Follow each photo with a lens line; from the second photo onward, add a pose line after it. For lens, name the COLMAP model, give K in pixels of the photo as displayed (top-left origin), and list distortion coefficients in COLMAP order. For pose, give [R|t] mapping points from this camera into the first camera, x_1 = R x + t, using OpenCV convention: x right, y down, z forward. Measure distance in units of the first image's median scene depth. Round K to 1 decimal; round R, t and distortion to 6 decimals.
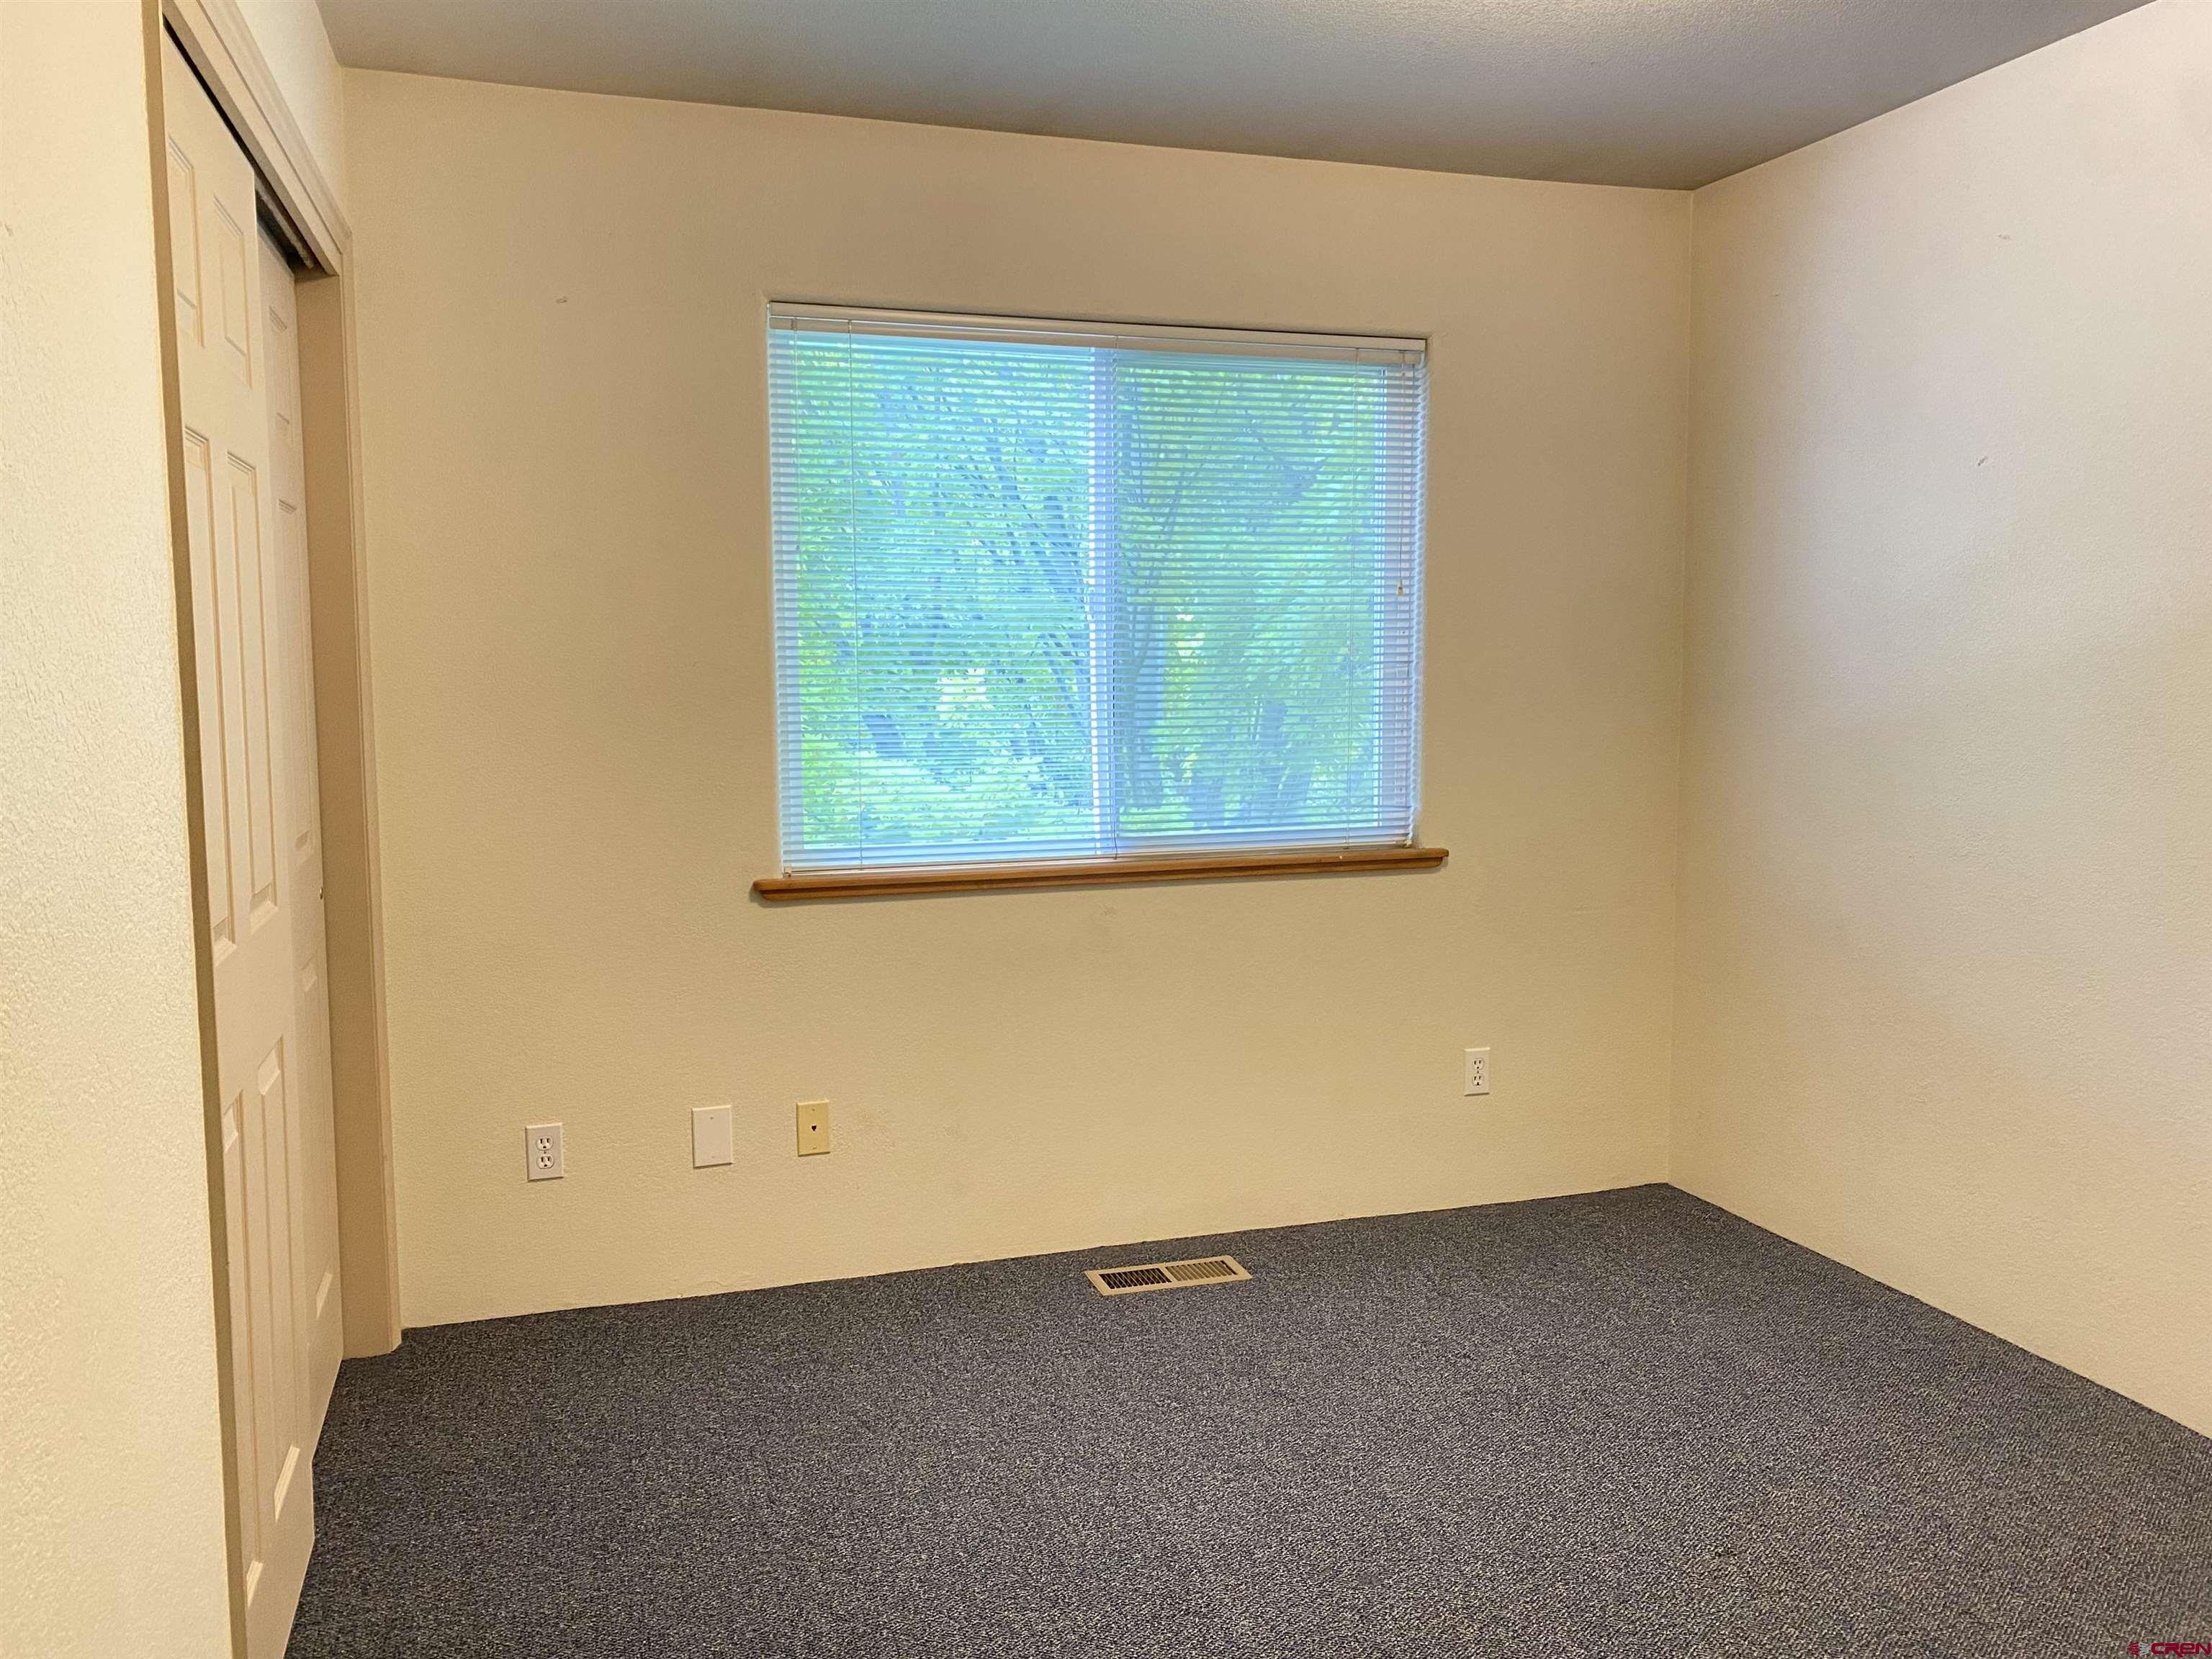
lens RADIAL K [[1674.0, 0, 1098.9], [0, 1674.0, 820.9], [0, 0, 1]] dist [0.010639, -0.006617]
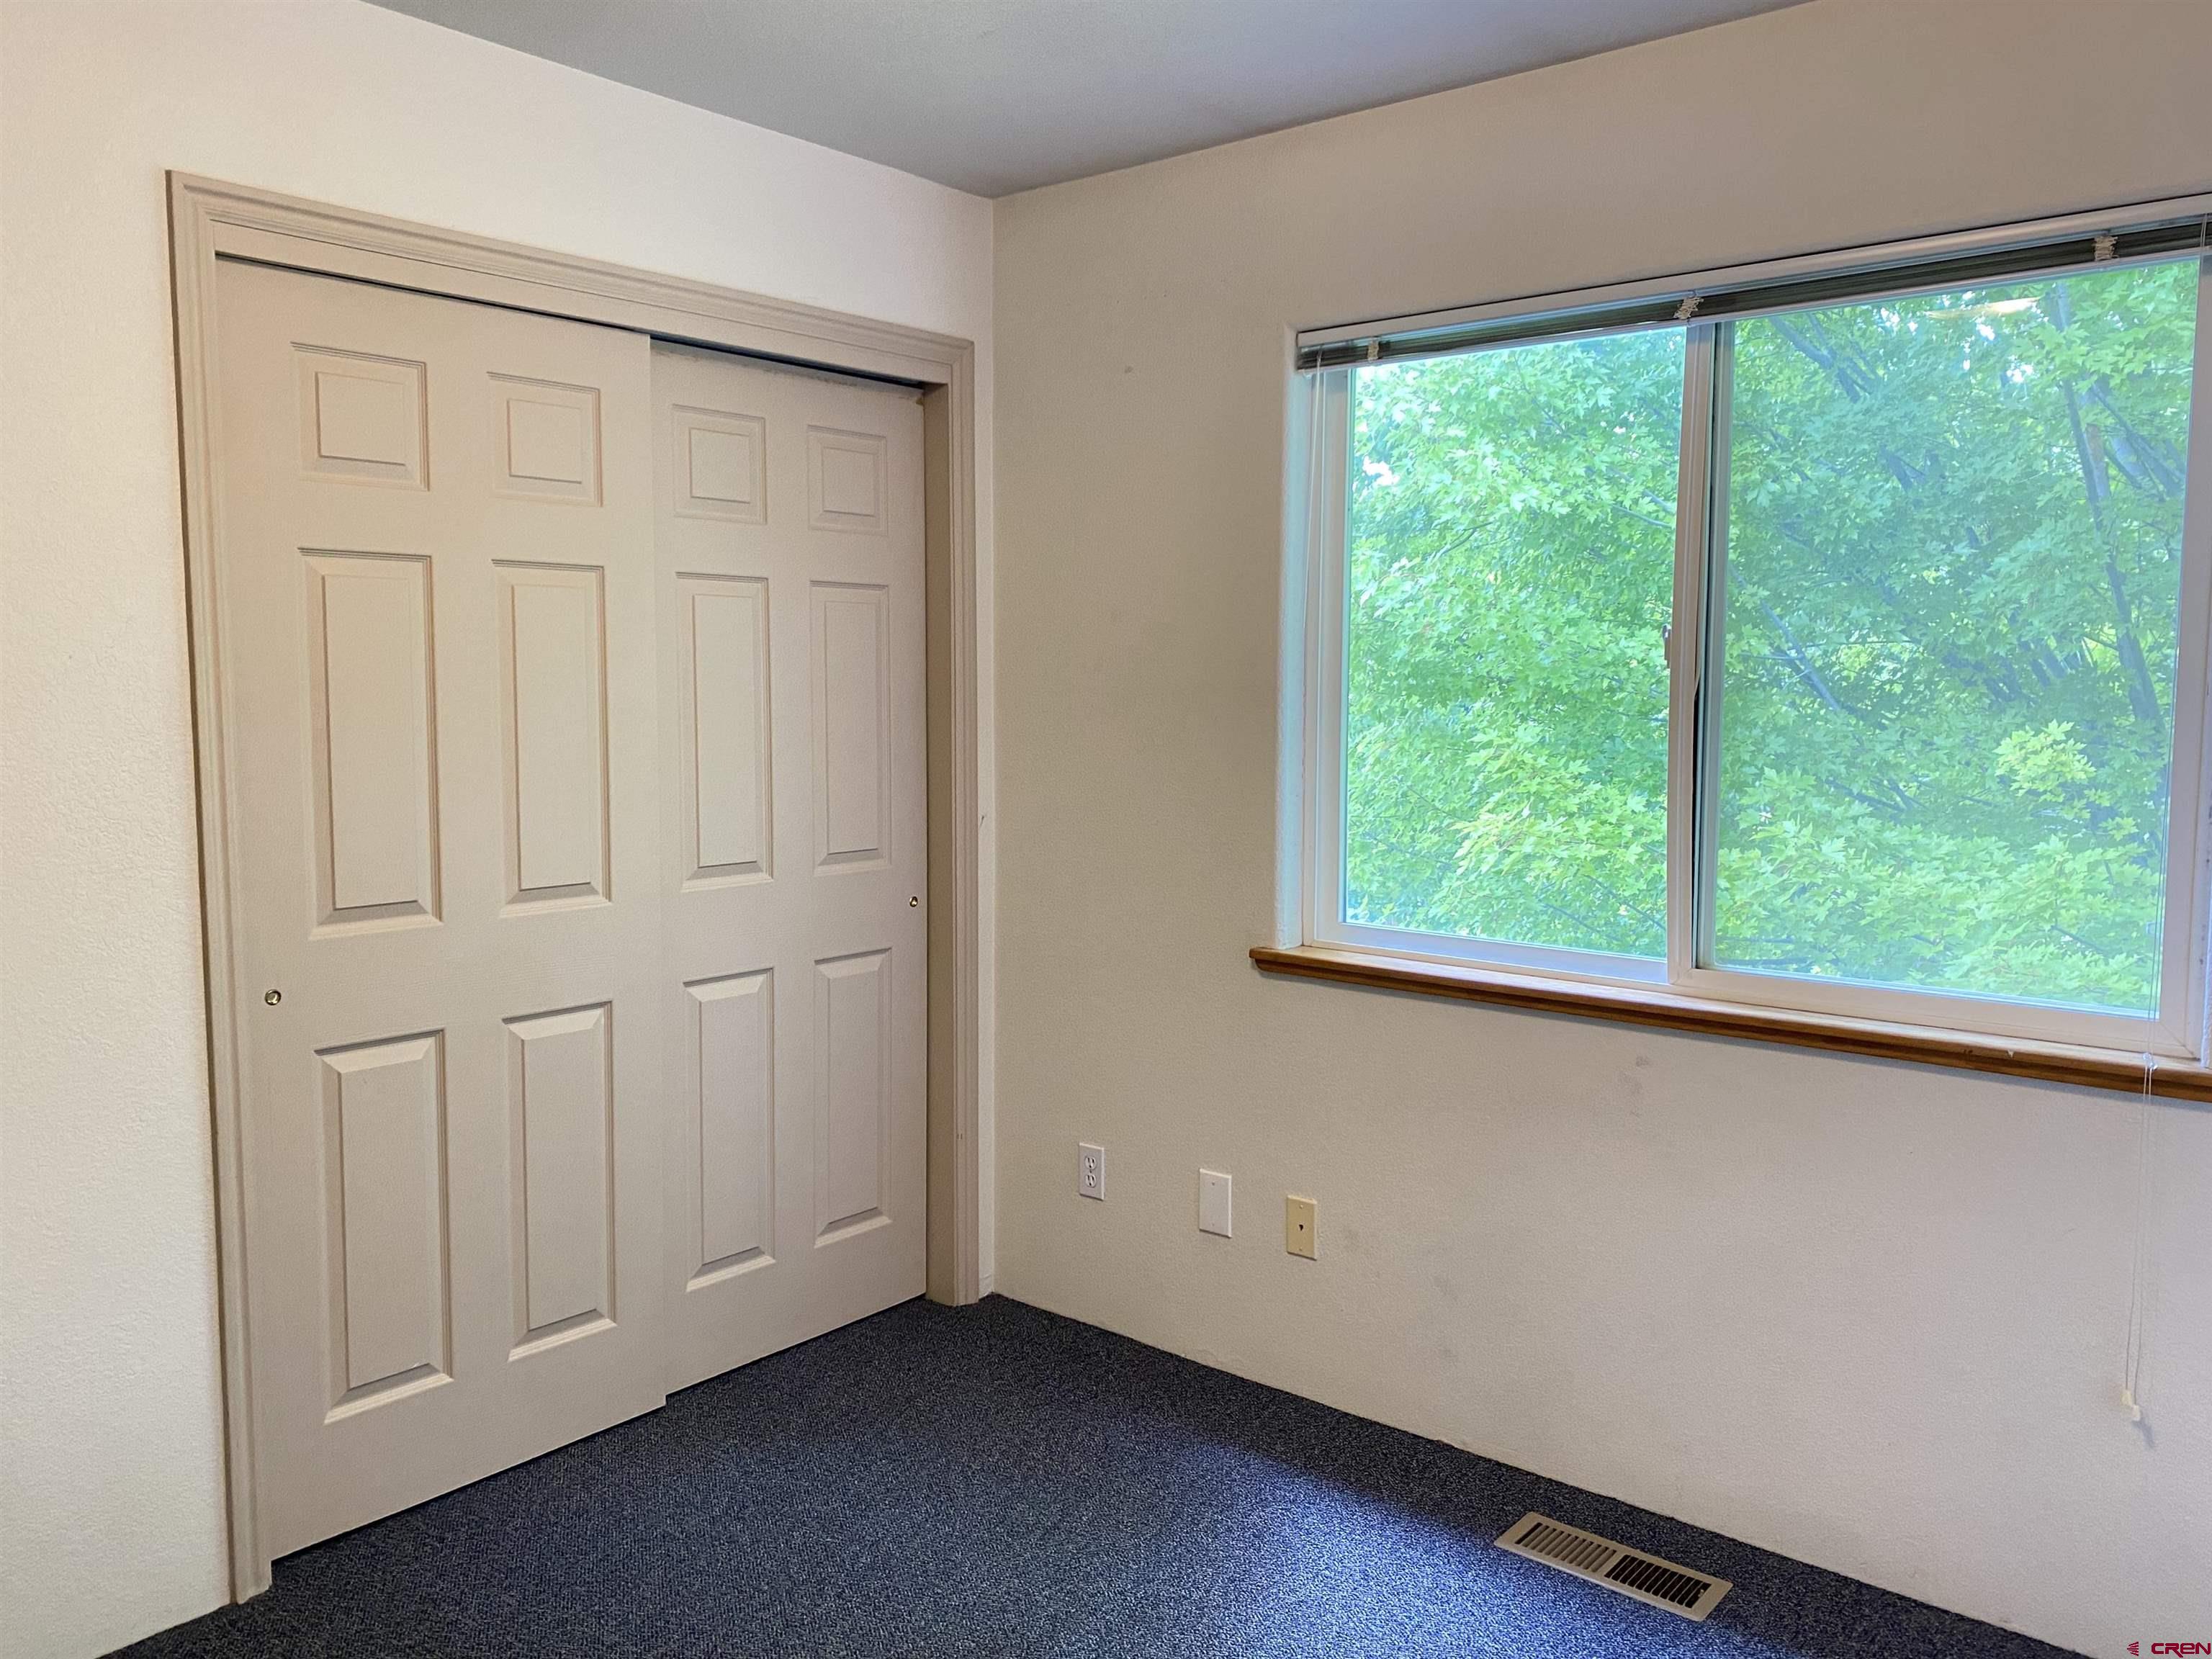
lens RADIAL K [[1674.0, 0, 1098.9], [0, 1674.0, 820.9], [0, 0, 1]] dist [0.010639, -0.006617]
pose [[0.536134, 0.084976, -0.839845, 0.533547], [-0.090583, 0.994967, 0.042846, -0.068530], [0.839259, 0.053104, 0.541133, 0.408549]]
